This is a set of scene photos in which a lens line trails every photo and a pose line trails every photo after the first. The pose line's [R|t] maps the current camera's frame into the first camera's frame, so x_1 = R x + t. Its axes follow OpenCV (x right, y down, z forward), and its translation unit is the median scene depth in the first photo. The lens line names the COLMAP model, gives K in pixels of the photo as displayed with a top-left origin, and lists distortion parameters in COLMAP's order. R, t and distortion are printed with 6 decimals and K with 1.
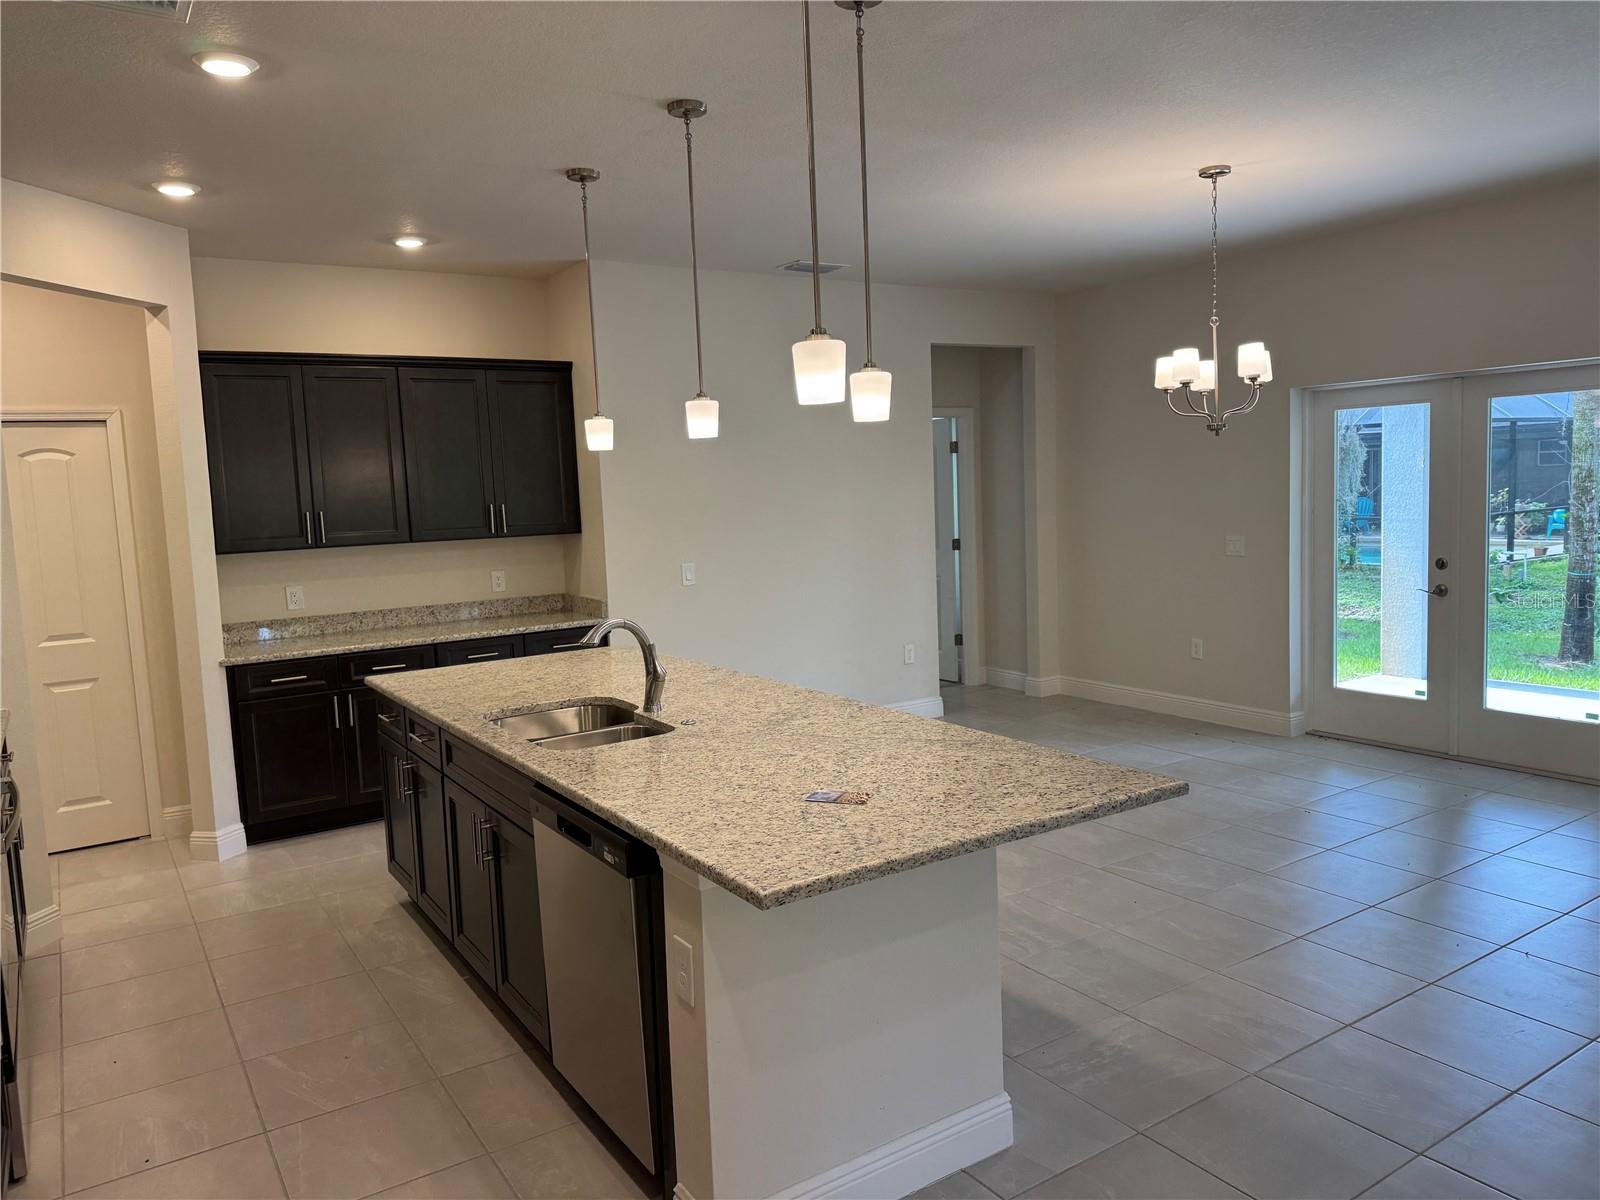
lens RADIAL K [[1127.6, 0, 800.0], [0, 1127.6, 600.0], [0, 0, 1]] dist [0.114383, -0.165746]
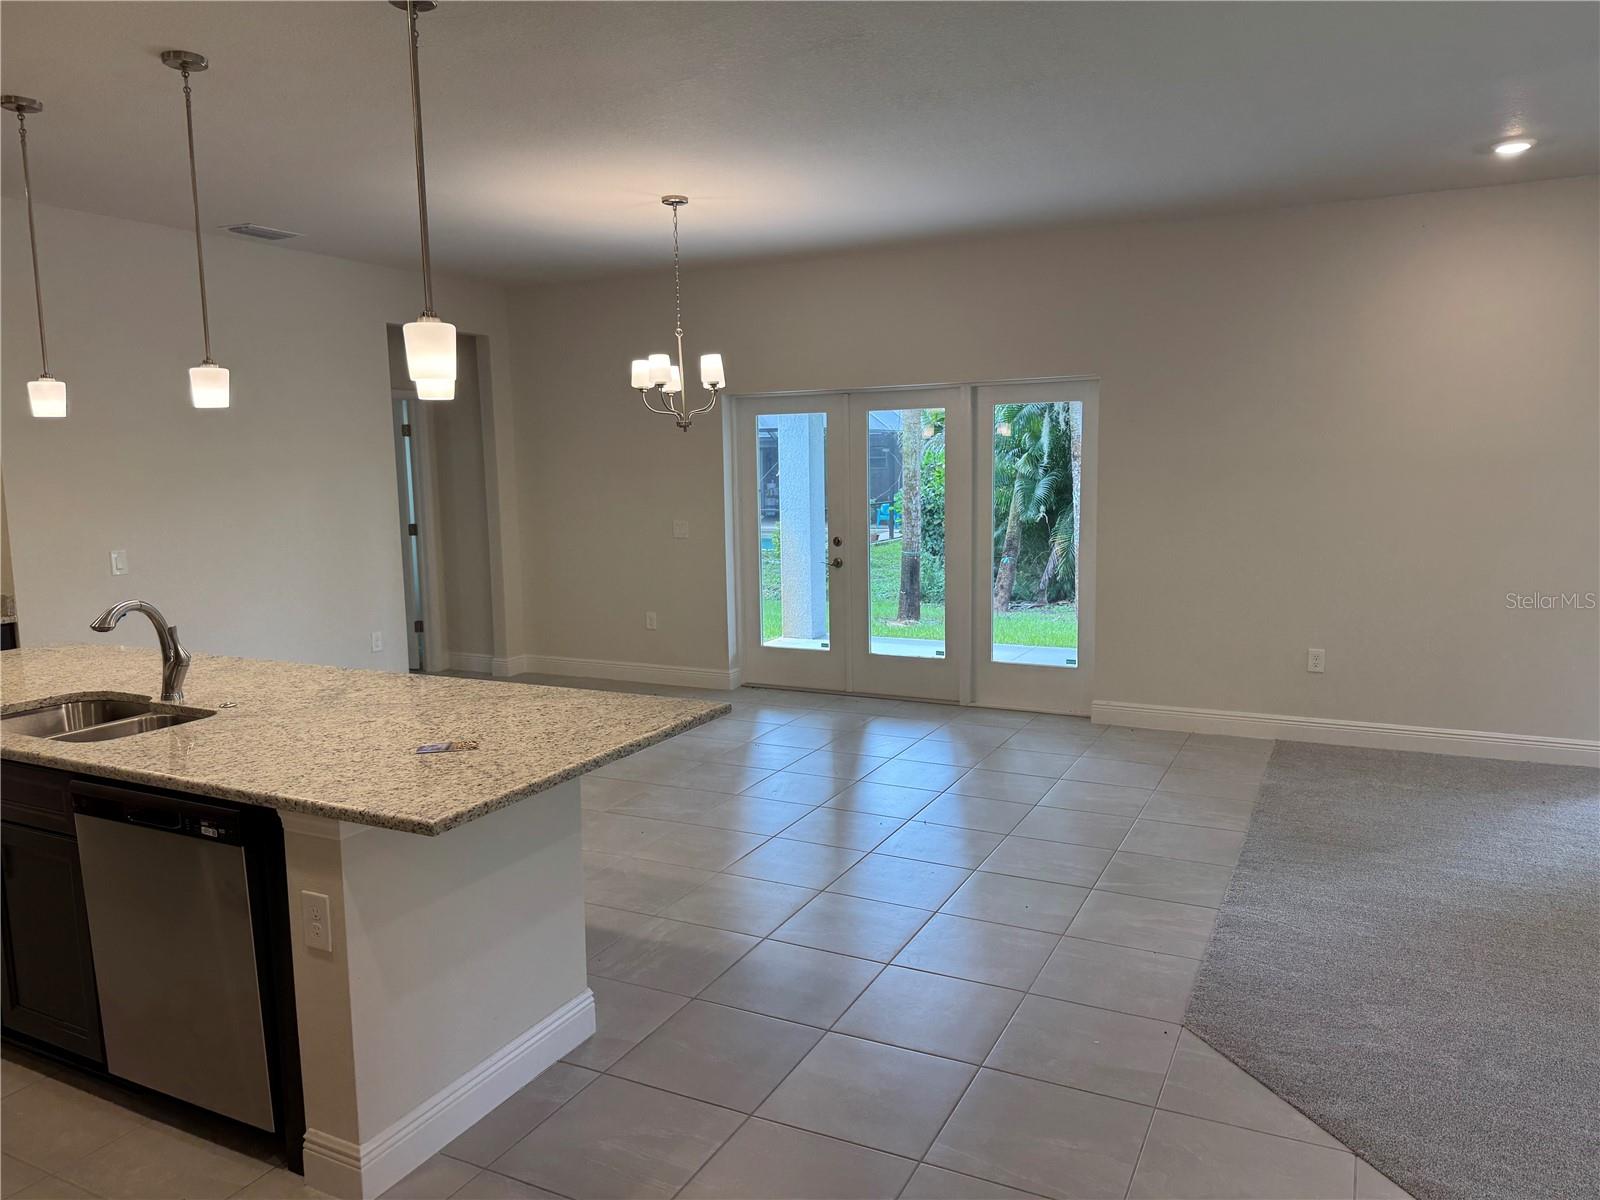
lens RADIAL K [[1110.1, 0, 820.0], [0, 1110.1, 611.9], [0, 0, 1]] dist [0.133547, -0.155990]
pose [[0.861828, -0.045699, 0.505137, -0.142129], [0.036657, 0.998940, 0.027830, 0.019845], [-0.505873, -0.005468, 0.862590, -0.081868]]
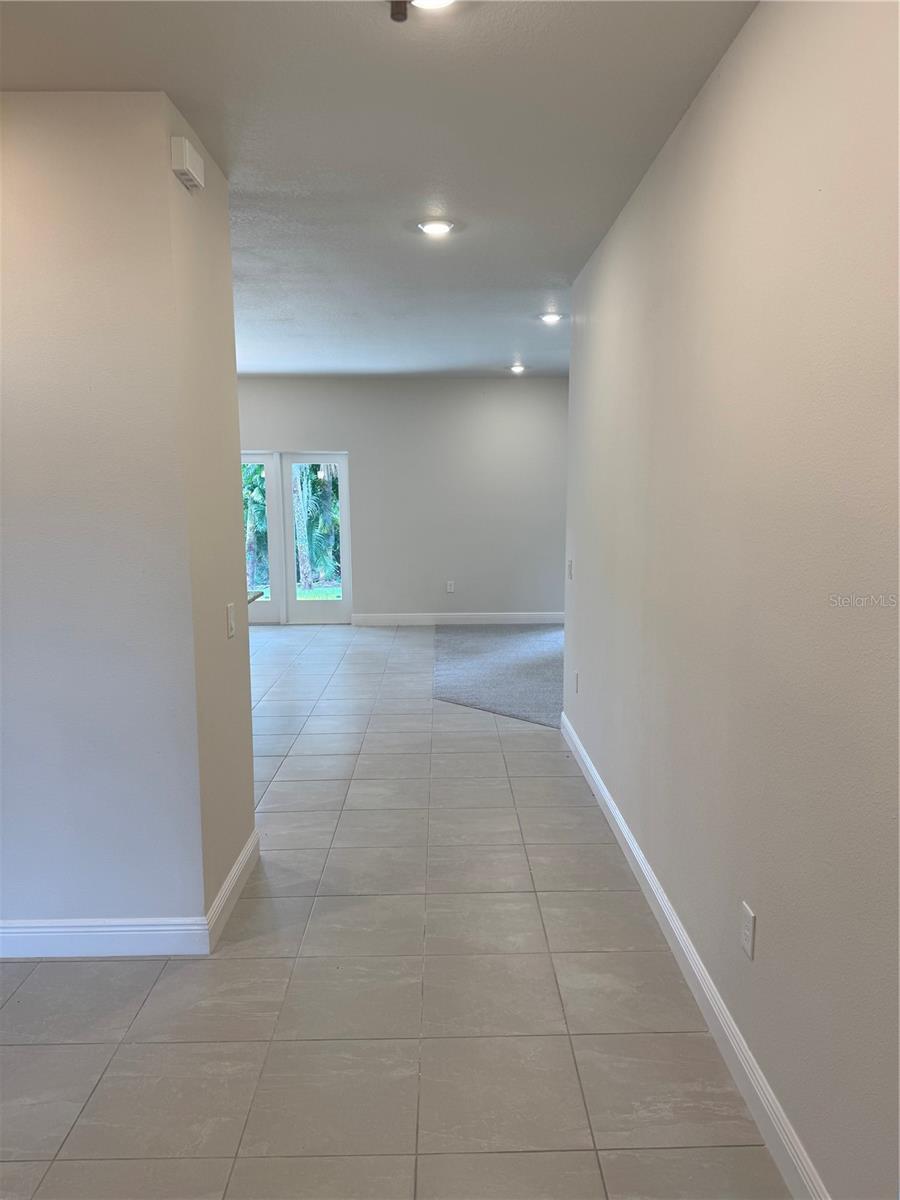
lens RADIAL K [[841.9, 0, 451.0], [0, 841.9, 622.3], [0, 0, 1]] dist [0.004260, -0.022322]
pose [[0.542256, -0.100291, 0.834206, -0.861220], [0.074228, 0.994687, 0.071334, 0.080327], [-0.836928, 0.023240, 0.546819, -0.449692]]
